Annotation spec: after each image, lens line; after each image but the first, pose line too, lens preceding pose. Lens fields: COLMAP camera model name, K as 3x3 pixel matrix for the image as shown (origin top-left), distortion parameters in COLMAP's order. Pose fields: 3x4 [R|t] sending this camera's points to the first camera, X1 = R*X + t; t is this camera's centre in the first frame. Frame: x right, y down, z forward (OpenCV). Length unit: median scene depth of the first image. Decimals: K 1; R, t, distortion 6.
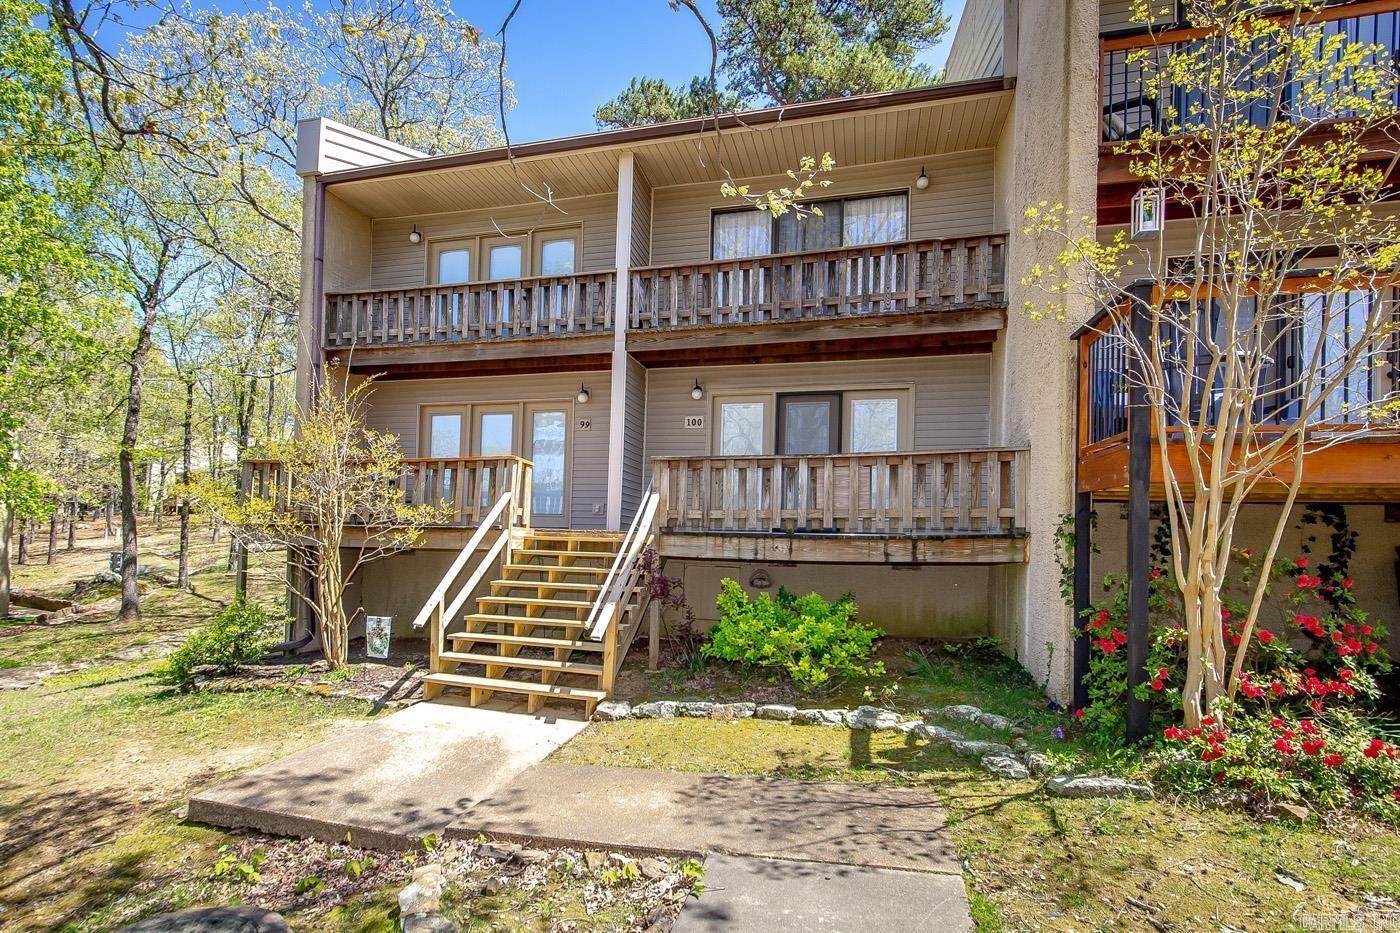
lens RADIAL K [[735.1, 0, 646.7], [0, 735.1, 532.1], [0, 0, 1]] dist [0.006418, 0.000334]
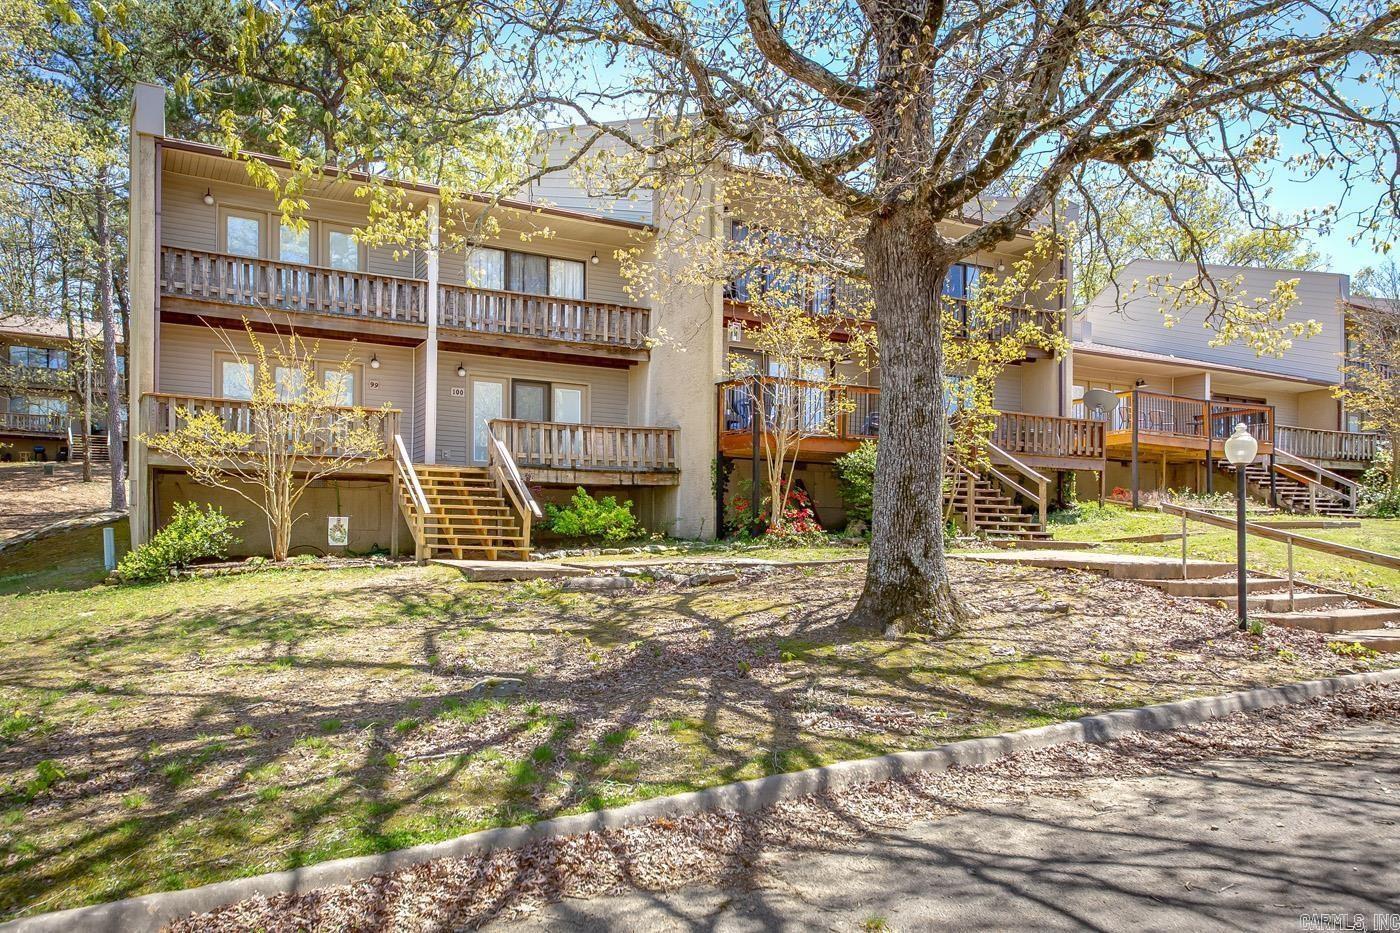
lens RADIAL K [[980.6, 0, 672.4], [0, 980.6, 558.9], [0, 0, 1]] dist [0.012017, -0.000794]
pose [[0.706196, -0.031225, 0.707327, -1.109048], [-0.002852, 0.998893, 0.046945, 0.091454], [-0.708010, -0.035170, 0.705326, -0.715175]]
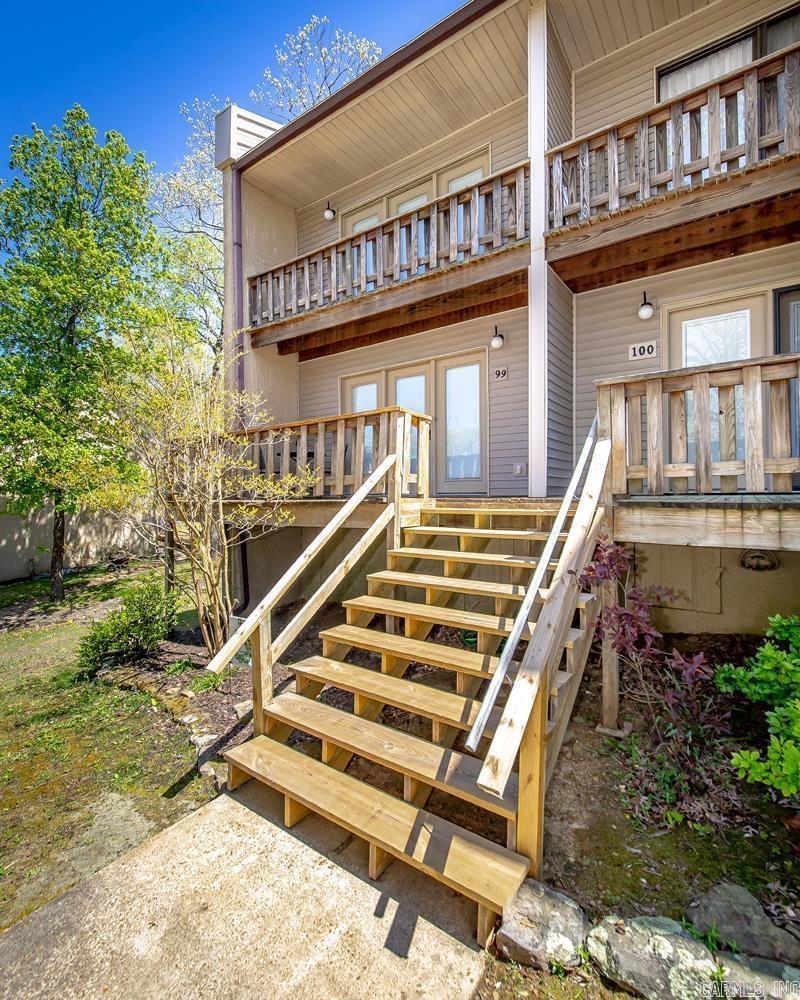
lens RADIAL K [[470.2, 0, 410.0], [0, 470.2, 493.4], [0, 0, 1]] dist [-0.003315, -0.001128]
pose [[0.946931, -0.034988, -0.319528, -0.015351], [0.039372, 0.999198, 0.007267, -0.014967], [0.319017, -0.019462, 0.947549, 0.506290]]
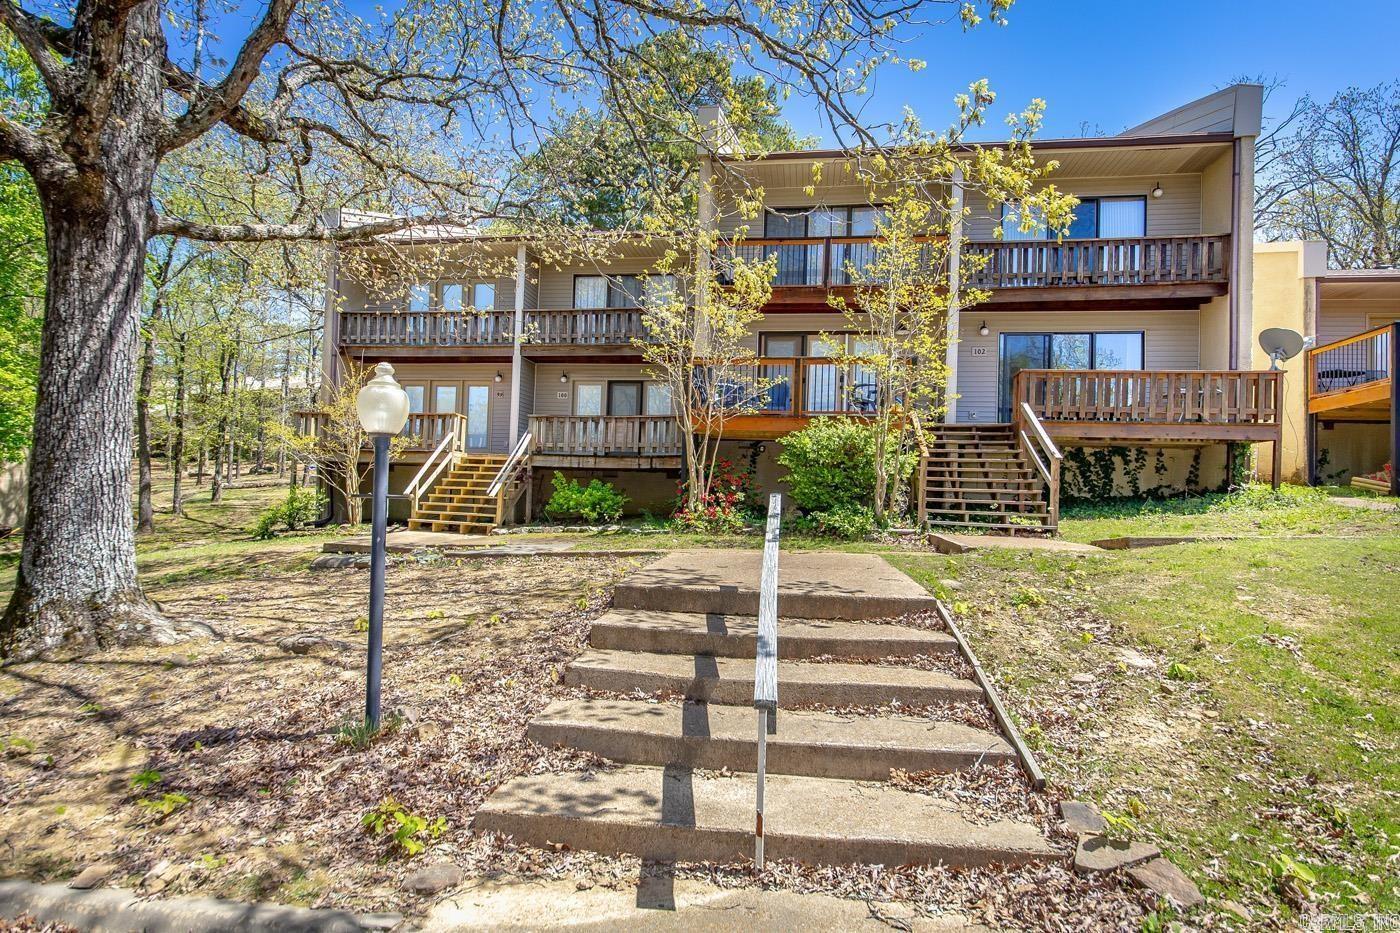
lens RADIAL K [[749.5, 0, 700.6], [0, 749.5, 496.2], [0, 0, 1]] dist [-0.007851, -0.000818]
pose [[0.991864, 0.008429, 0.127023, 0.185144], [-0.009805, 0.999900, 0.010210, 0.077215], [-0.126924, -0.011373, 0.991847, -0.906954]]
